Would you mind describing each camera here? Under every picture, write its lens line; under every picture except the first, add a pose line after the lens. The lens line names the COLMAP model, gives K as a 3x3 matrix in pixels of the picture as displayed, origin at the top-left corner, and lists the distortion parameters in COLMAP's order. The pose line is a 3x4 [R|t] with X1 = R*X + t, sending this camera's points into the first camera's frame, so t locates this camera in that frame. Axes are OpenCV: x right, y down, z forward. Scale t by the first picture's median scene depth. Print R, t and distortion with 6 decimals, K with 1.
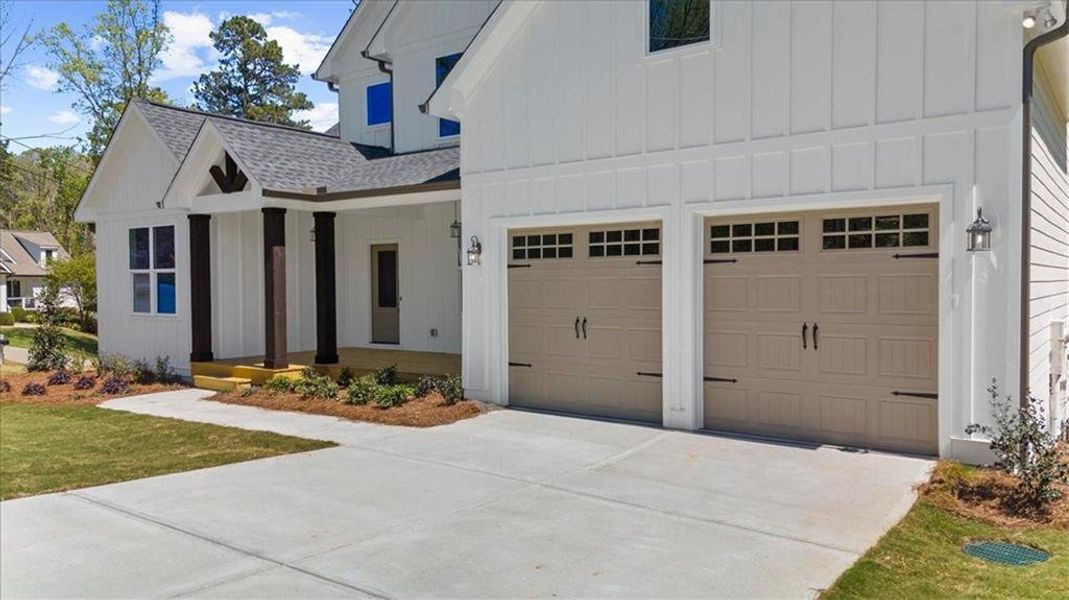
lens RADIAL K [[780.0, 0, 537.4], [0, 780.0, 299.5], [0, 0, 1]] dist [0.098844, -0.110970]
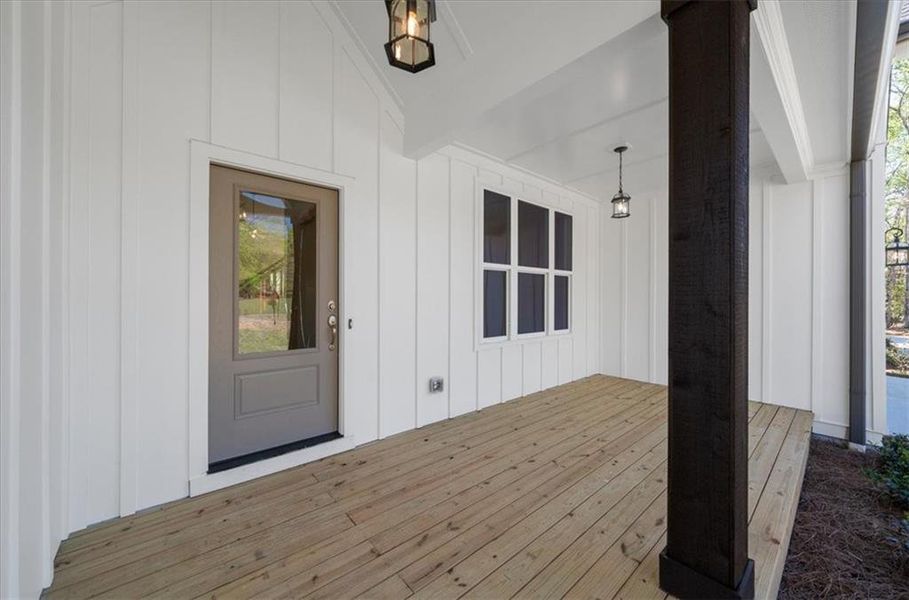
lens RADIAL K [[337.6, 0, 449.8], [0, 337.6, 295.9], [0, 0, 1]] dist [-0.001583, -0.000096]
pose [[0.219783, 0.016663, 0.975406, -0.538851], [0.019154, 0.999588, -0.021392, -0.017355], [-0.975361, 0.023385, 0.219373, 1.454292]]
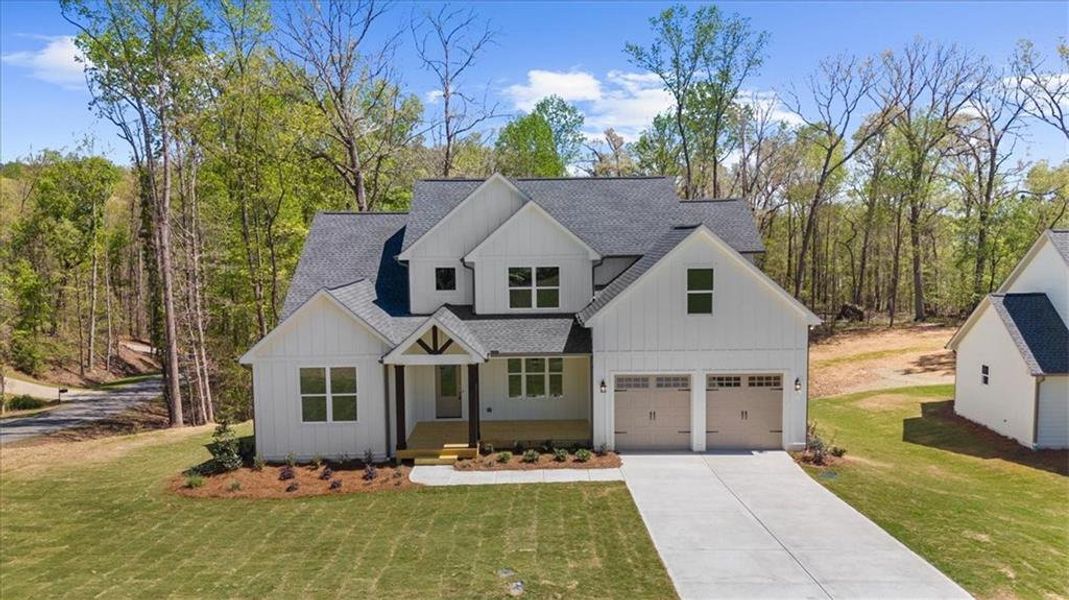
lens RADIAL K [[780.0, 0, 537.4], [0, 780.0, 299.5], [0, 0, 1]] dist [0.098844, -0.110970]
pose [[0.802680, -0.056787, 0.593700, -1.685641], [0.020916, 0.997525, 0.067134, -0.504190], [-0.596043, -0.041469, 0.801881, -0.753145]]
